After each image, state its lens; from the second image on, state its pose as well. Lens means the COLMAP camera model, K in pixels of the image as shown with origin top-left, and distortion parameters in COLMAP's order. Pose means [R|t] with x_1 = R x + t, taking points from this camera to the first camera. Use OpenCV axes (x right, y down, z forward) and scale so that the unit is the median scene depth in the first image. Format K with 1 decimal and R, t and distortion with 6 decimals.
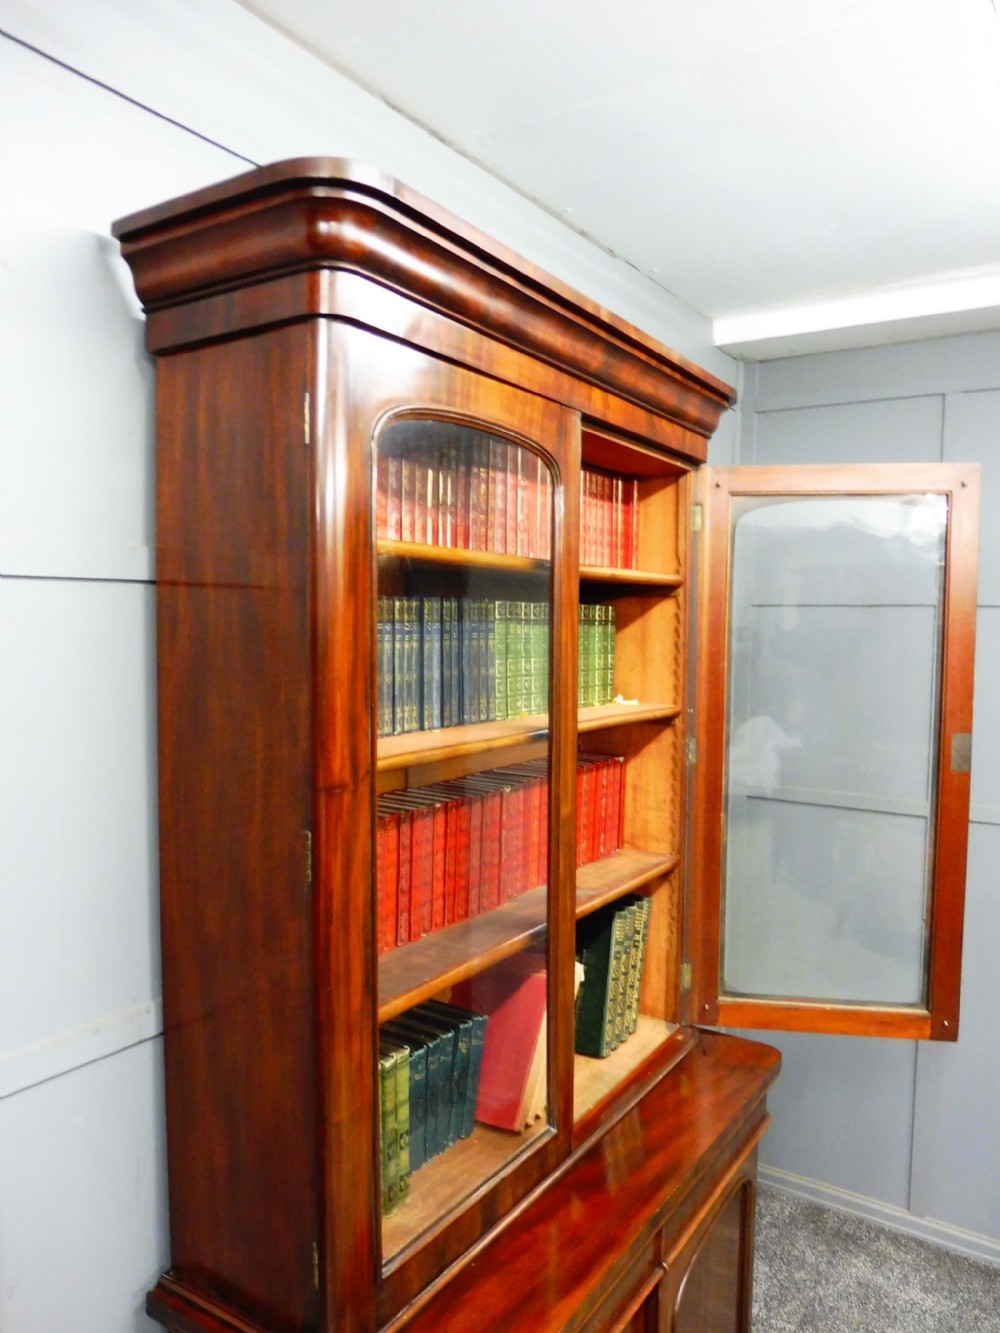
lens RADIAL K [[973.7, 0, 493.7], [0, 973.7, 663.4], [0, 0, 1]] dist [-0.050611, 0.014903]
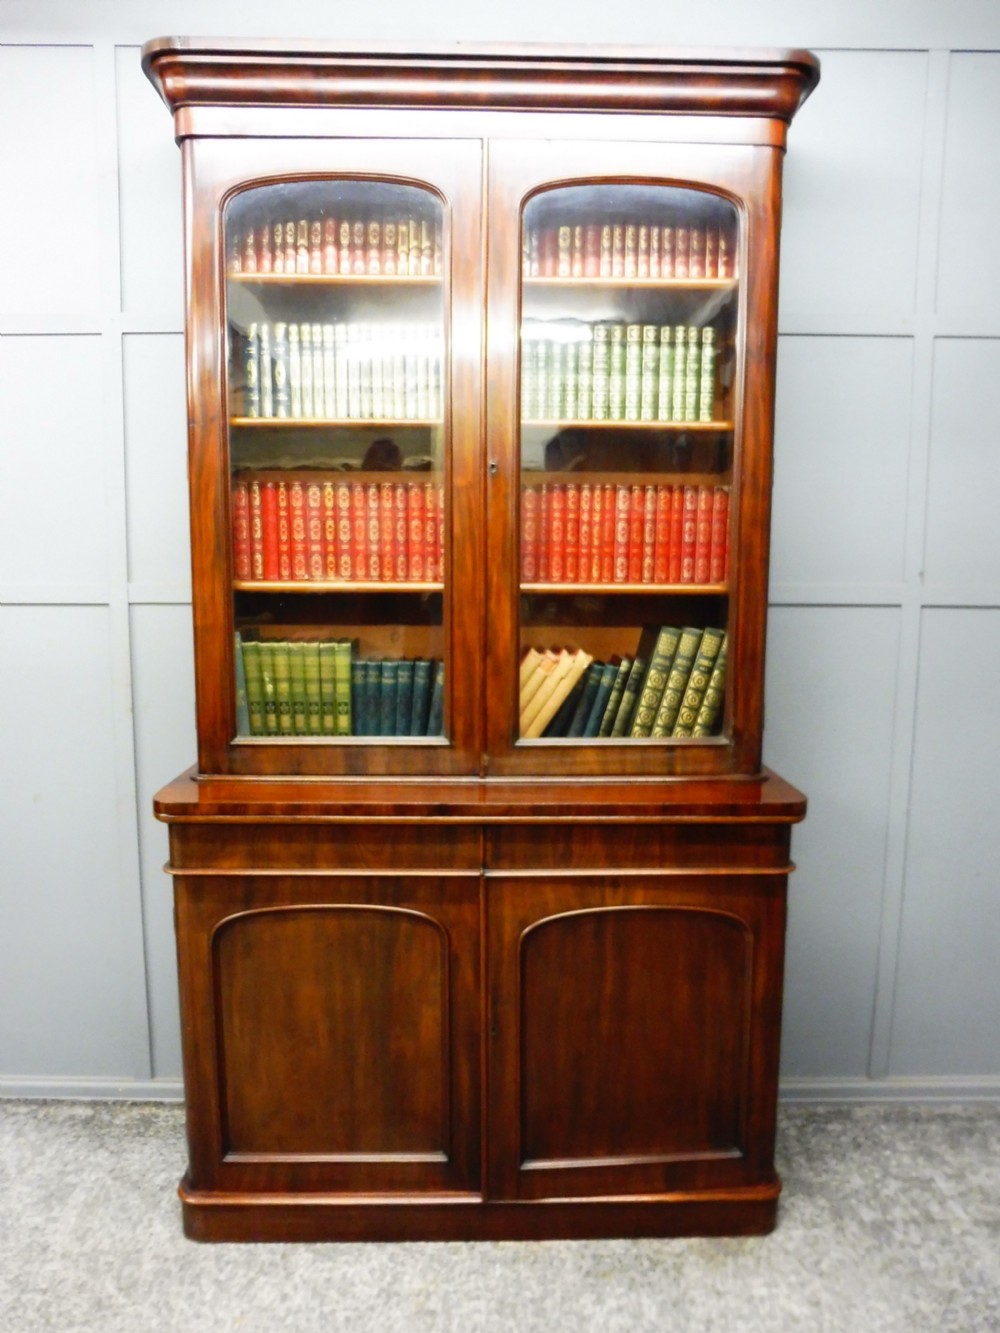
lens RADIAL K [[973.7, 0, 490.2], [0, 973.7, 665.0], [0, 0, 1]] dist [-0.050611, 0.014903]
pose [[0.564459, 0.089954, -0.820545, 1.026087], [-0.037132, 0.995805, 0.083624, 0.257267], [0.824626, -0.016734, 0.565431, 0.314290]]
